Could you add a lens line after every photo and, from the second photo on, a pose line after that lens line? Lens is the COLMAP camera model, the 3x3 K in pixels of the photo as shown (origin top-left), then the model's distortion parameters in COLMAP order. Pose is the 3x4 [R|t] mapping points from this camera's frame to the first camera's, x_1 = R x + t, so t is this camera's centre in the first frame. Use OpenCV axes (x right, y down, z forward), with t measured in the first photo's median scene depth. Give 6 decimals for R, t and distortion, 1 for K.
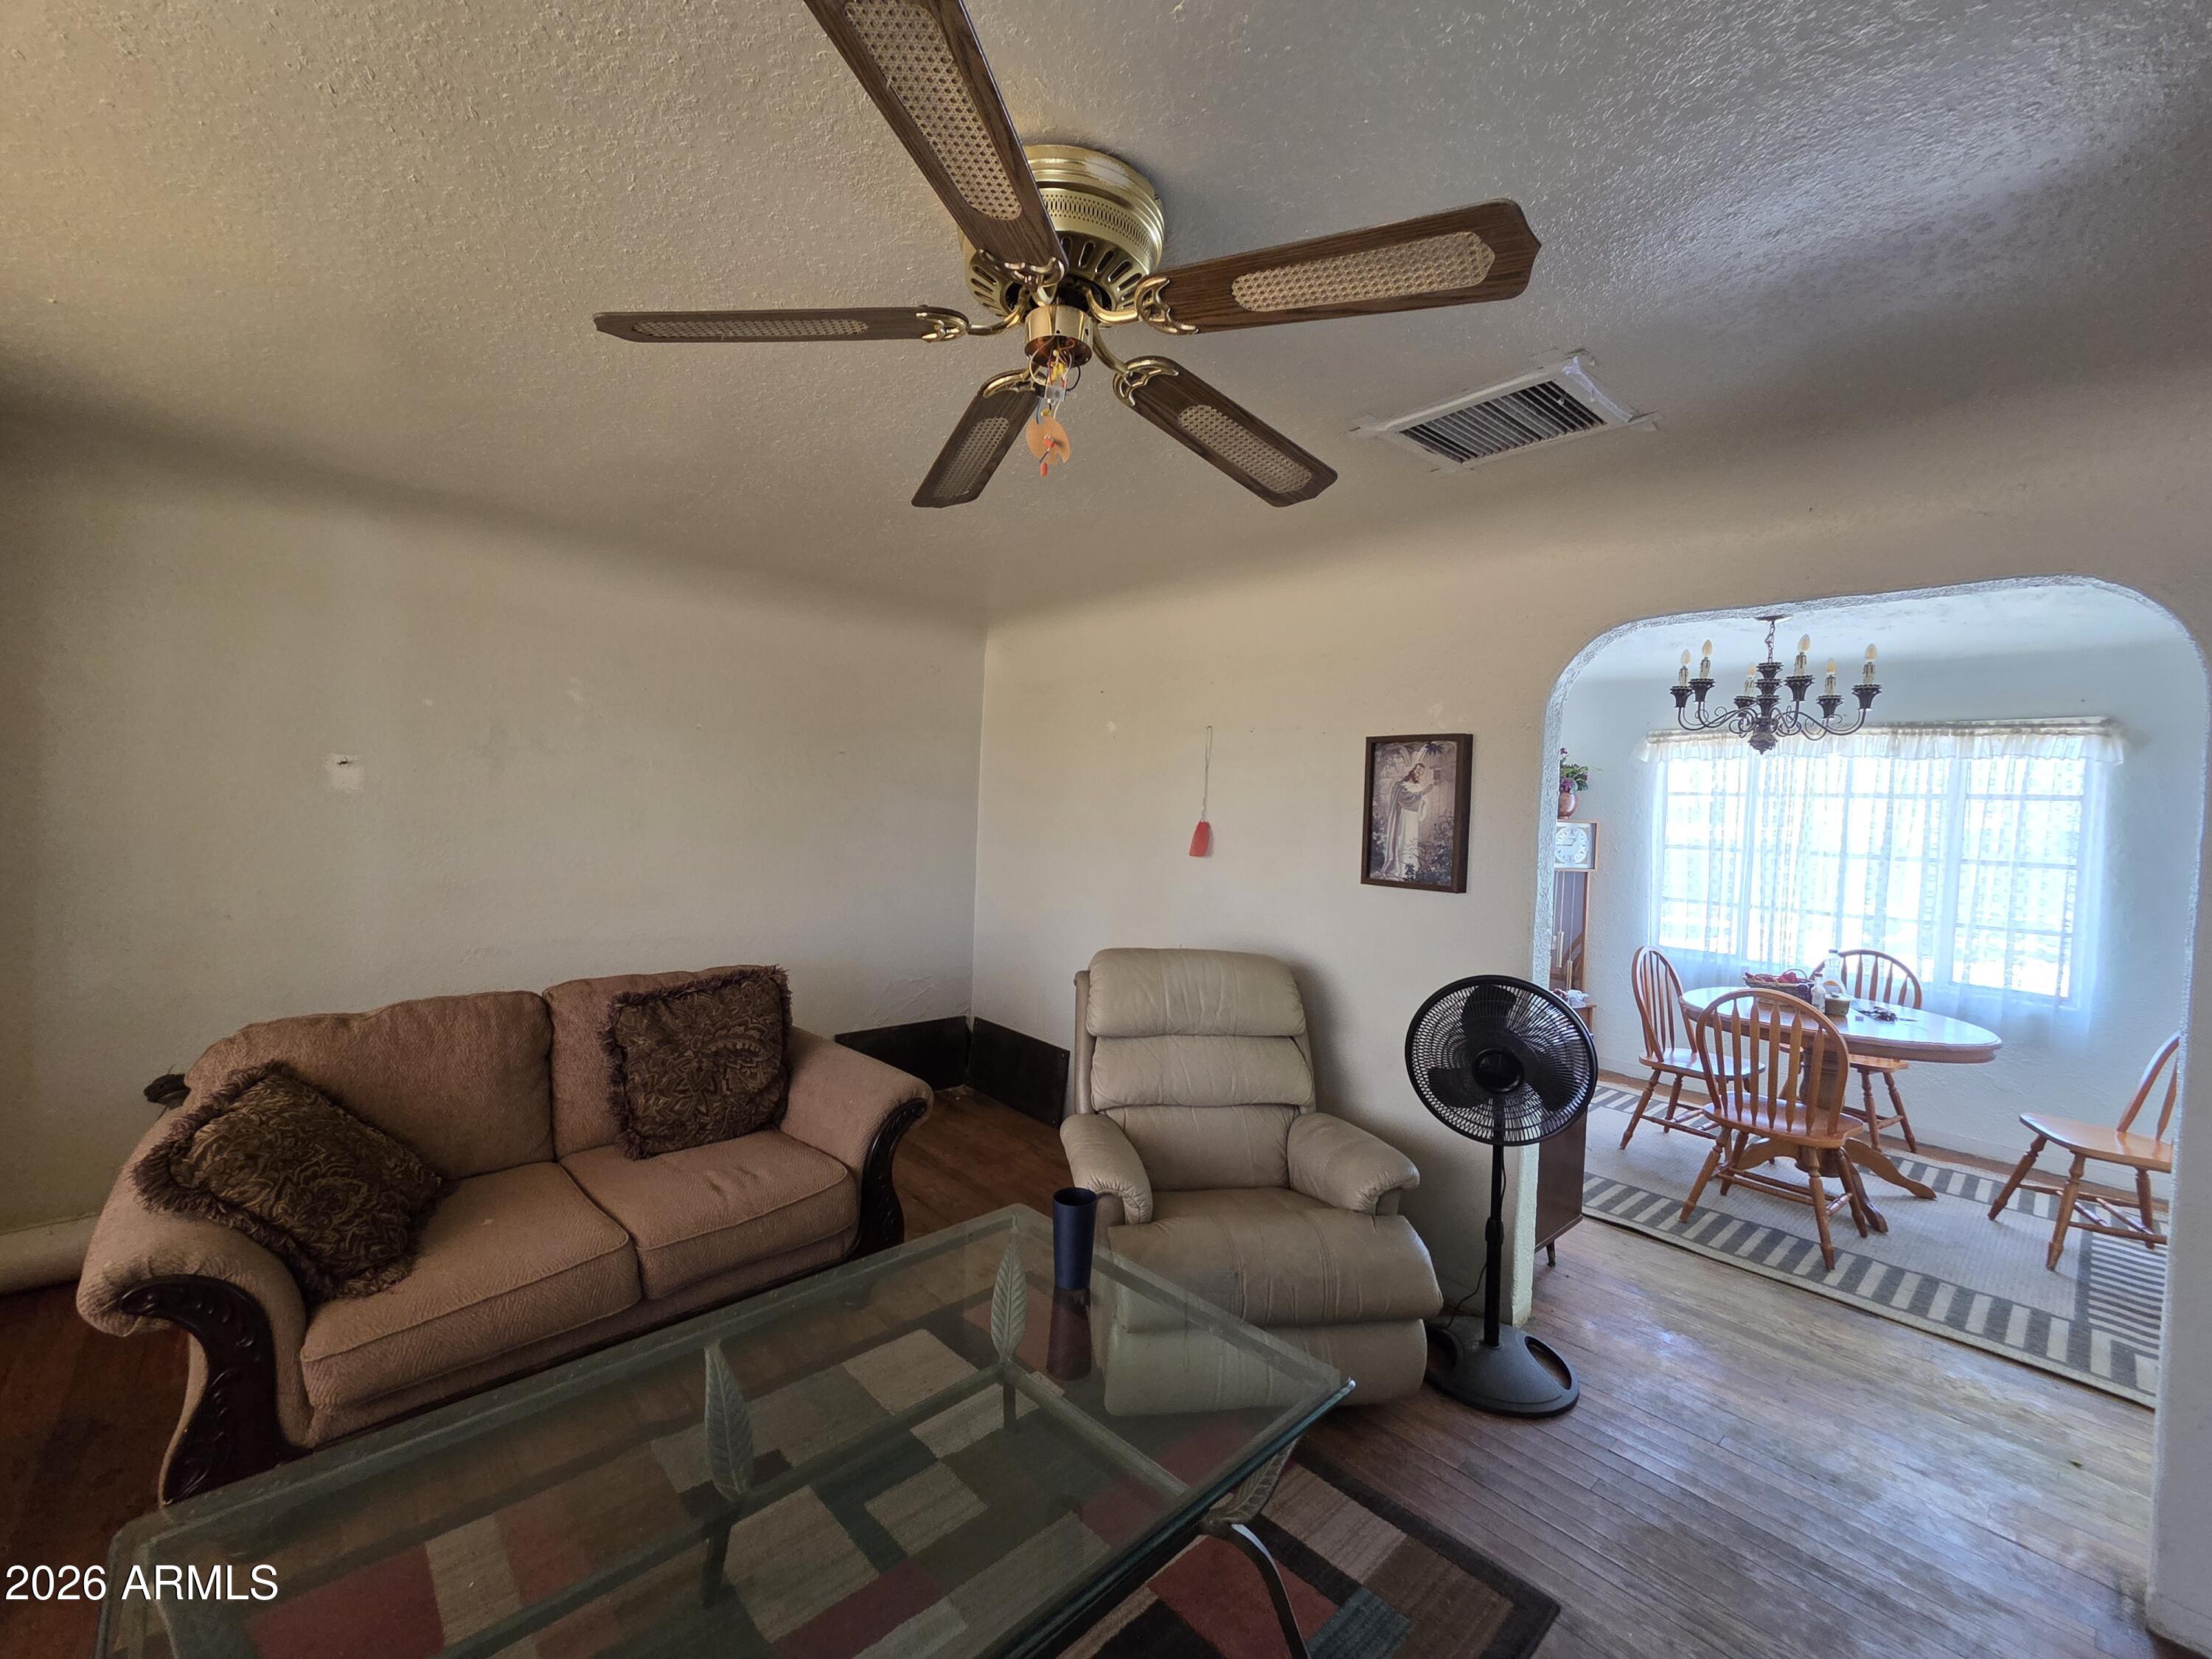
lens RADIAL K [[908.9, 0, 1105.5], [0, 908.9, 831.8], [0, 0, 1]] dist [0.005577, -0.000042]
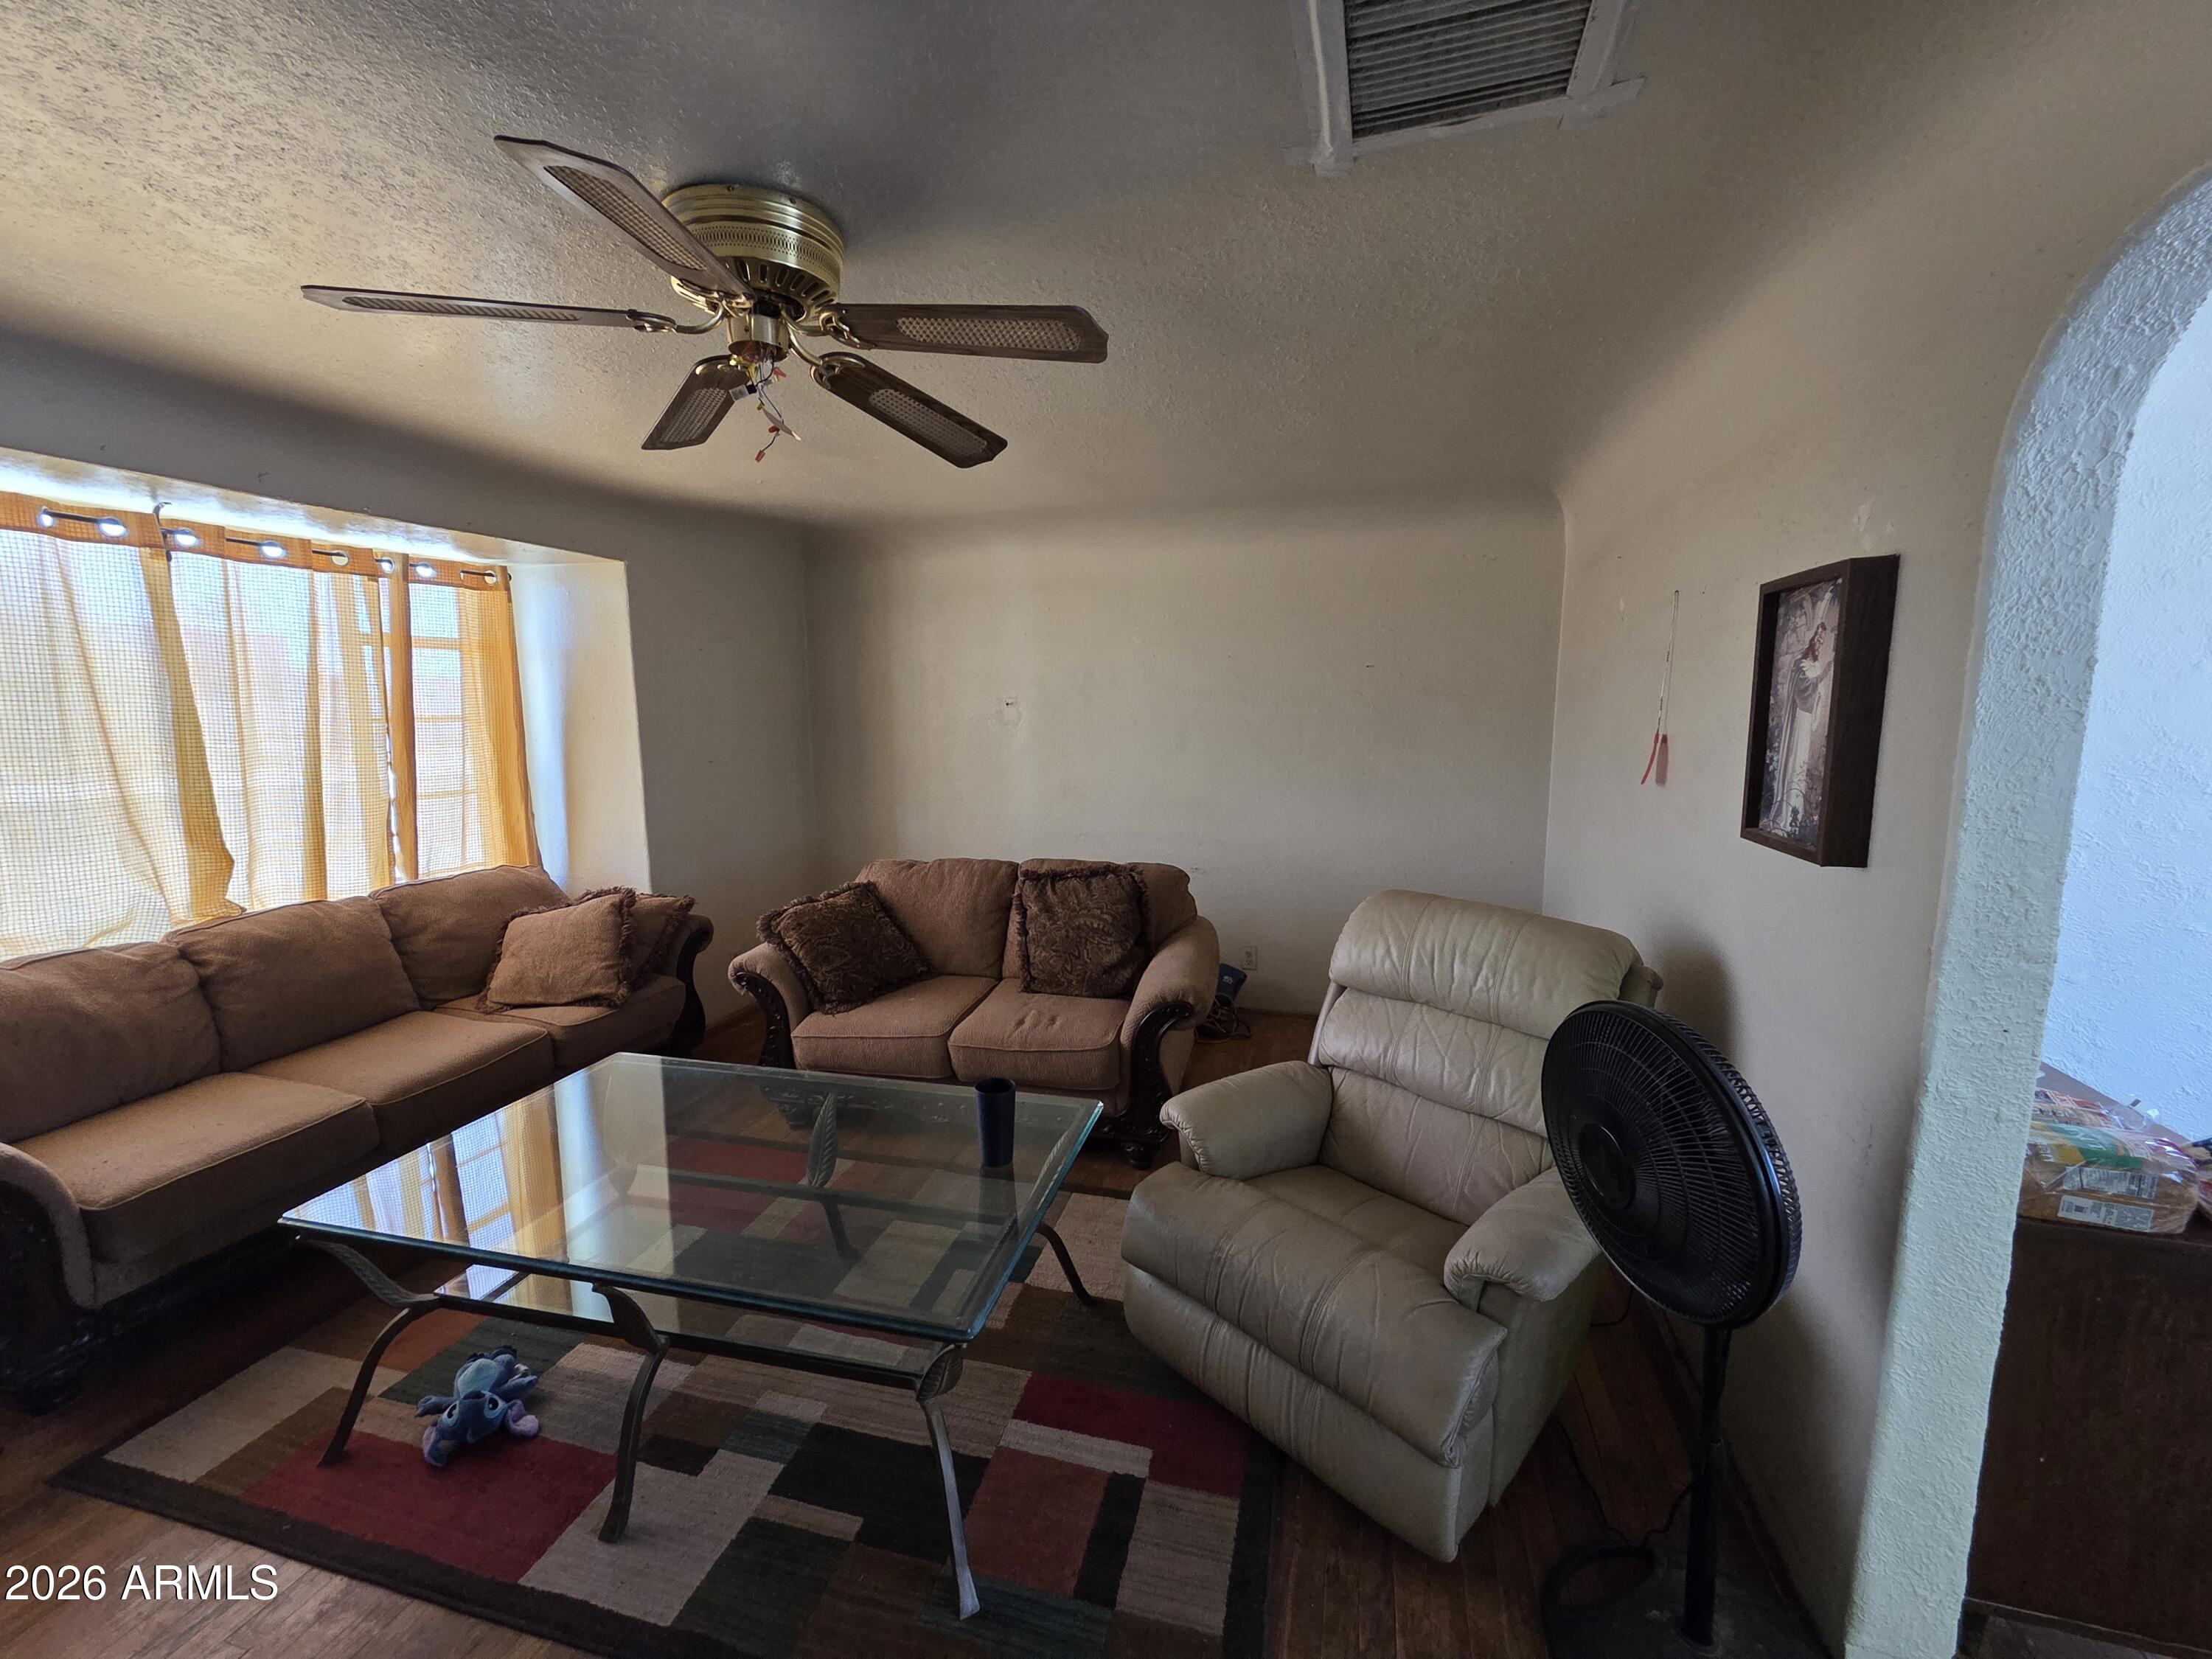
lens RADIAL K [[908.9, 0, 1095.7], [0, 908.9, 828.5], [0, 0, 1]] dist [0.005577, -0.000042]
pose [[0.525548, 0.073923, -0.847546, 0.604751], [0.003377, 0.996029, 0.088968, -0.003379], [0.850757, -0.049620, 0.523212, 0.351143]]
